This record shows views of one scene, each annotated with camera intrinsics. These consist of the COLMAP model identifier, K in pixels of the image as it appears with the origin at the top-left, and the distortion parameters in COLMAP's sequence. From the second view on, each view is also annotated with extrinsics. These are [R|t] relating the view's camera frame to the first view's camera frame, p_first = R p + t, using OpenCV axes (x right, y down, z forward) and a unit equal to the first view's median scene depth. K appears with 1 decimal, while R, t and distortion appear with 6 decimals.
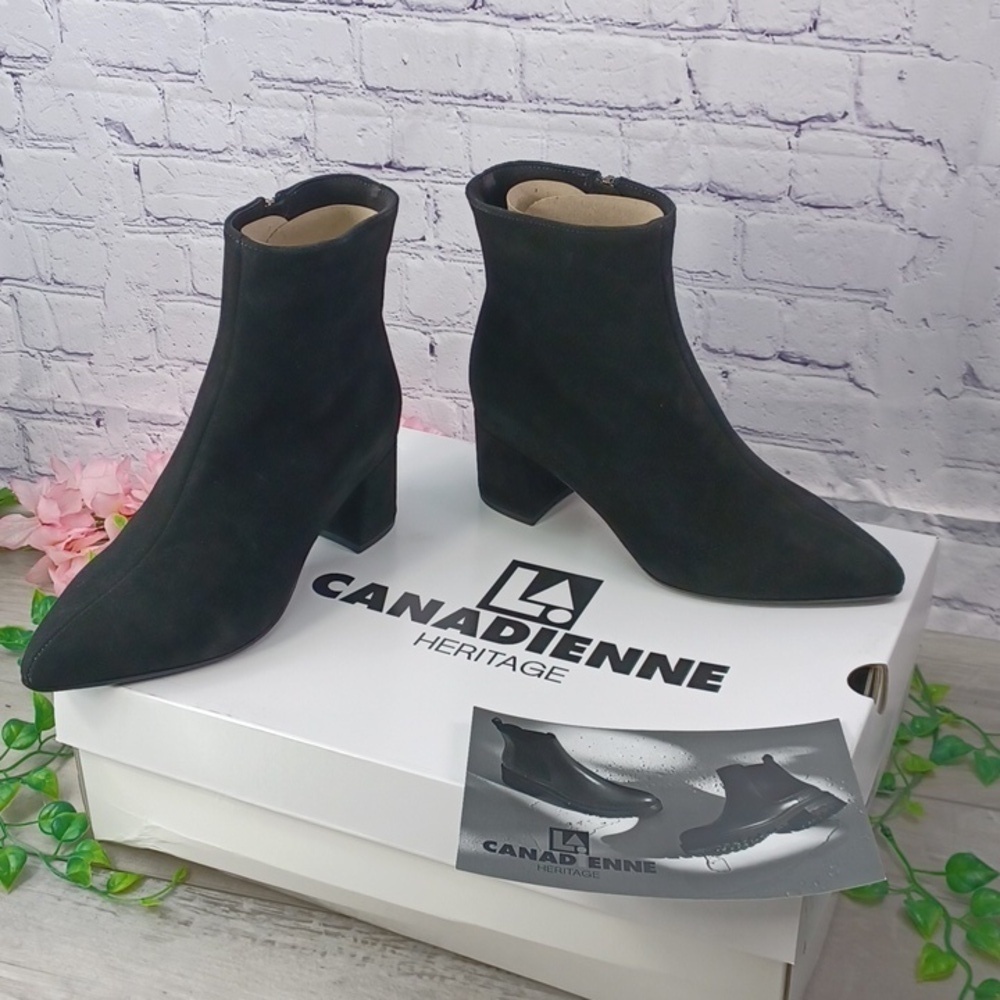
lens RADIAL K [[1643.7, 0, 489.6], [0, 1643.7, 498.1], [0, 0, 1]] dist [0.076805, 0.000000]
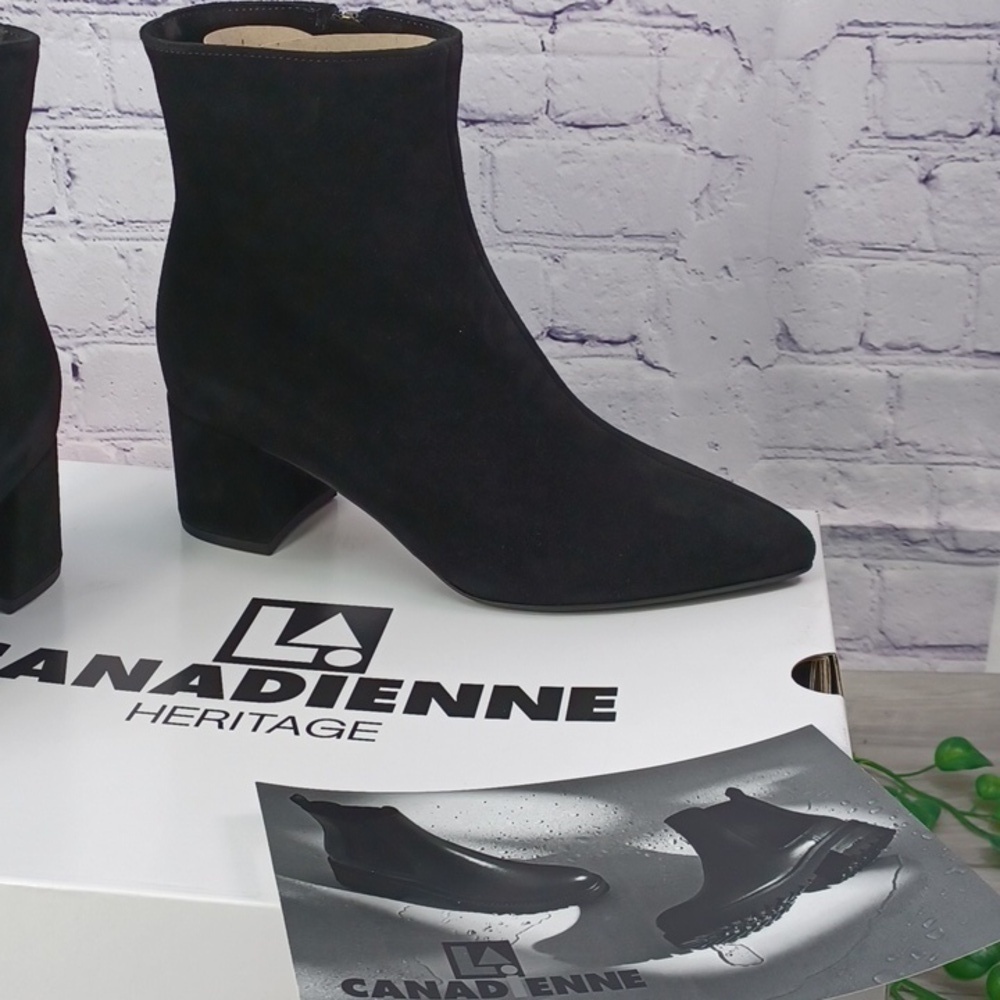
lens RADIAL K [[1643.7, 0, 506.9], [0, 1643.7, 478.6], [0, 0, 1]] dist [0.076805, 0.000000]
pose [[0.959919, -0.083289, 0.267615, -0.056771], [0.122355, 0.983566, -0.132768, 0.083760], [-0.252159, 0.160191, 0.954335, 0.294252]]
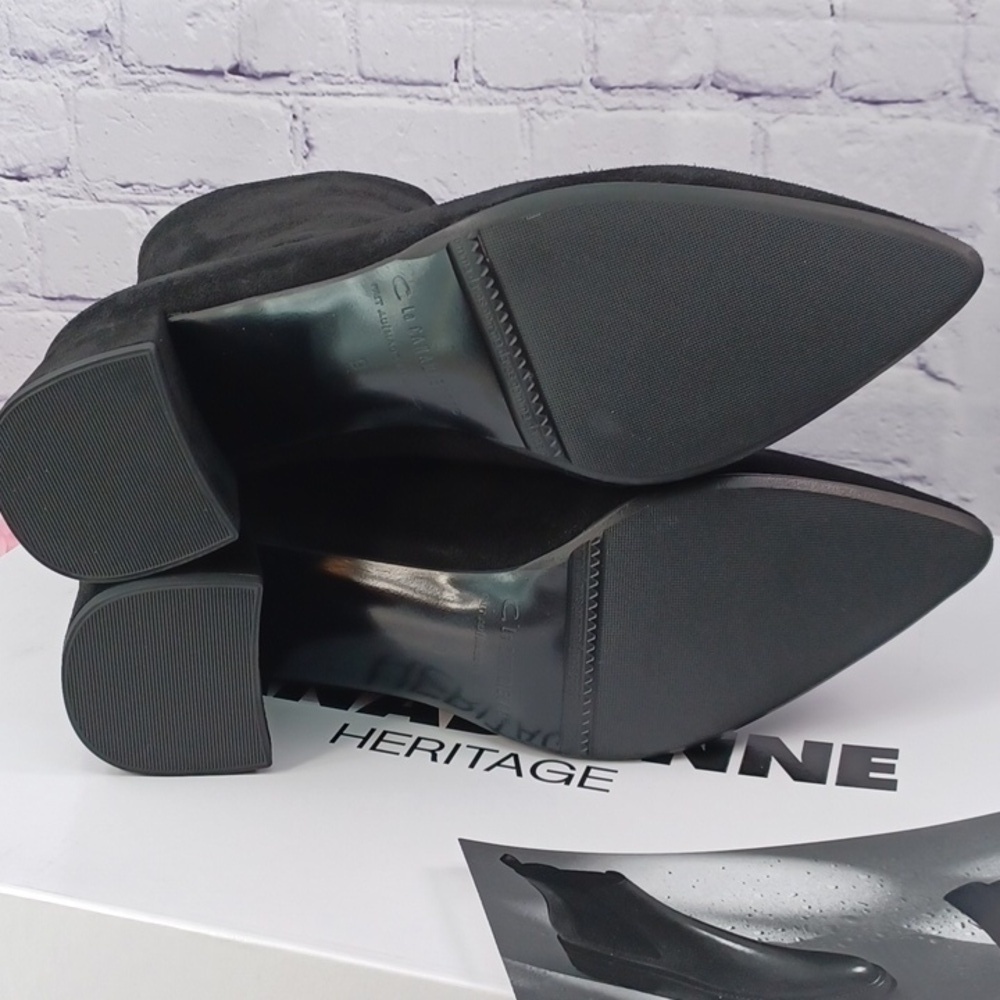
lens RADIAL K [[1643.7, 0, 493.6], [0, 1643.7, 481.6], [0, 0, 1]] dist [0.076805, 0.000000]
pose [[0.991101, -0.028542, 0.130013, -0.051251], [0.048079, 0.987560, -0.149710, 0.073680], [-0.124123, 0.154629, 0.980145, 0.366963]]
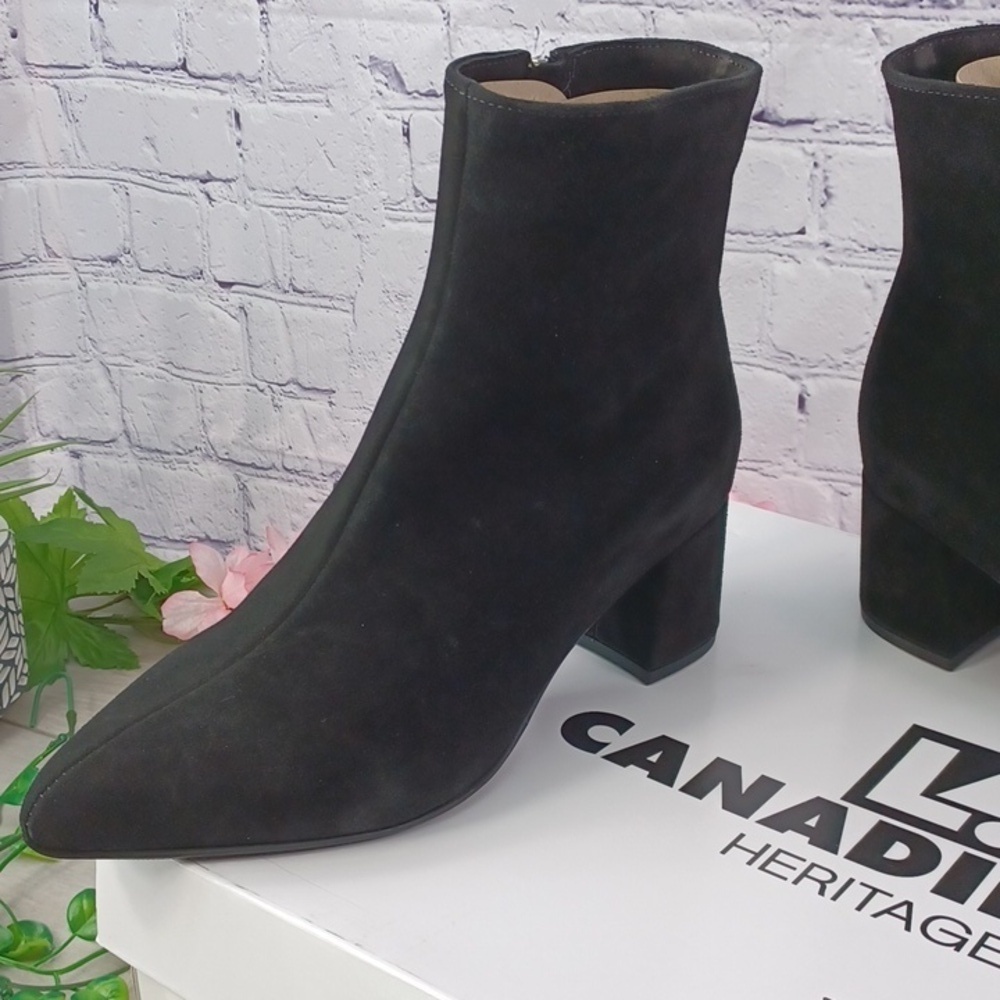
lens RADIAL K [[1643.7, 0, 481.7], [0, 1643.7, 491.3], [0, 0, 1]] dist [0.076805, 0.000000]
pose [[0.970099, 0.075943, -0.230522, -0.004519], [-0.100649, 0.990146, -0.097366, 0.025930], [0.220856, 0.117656, 0.968184, 0.361494]]
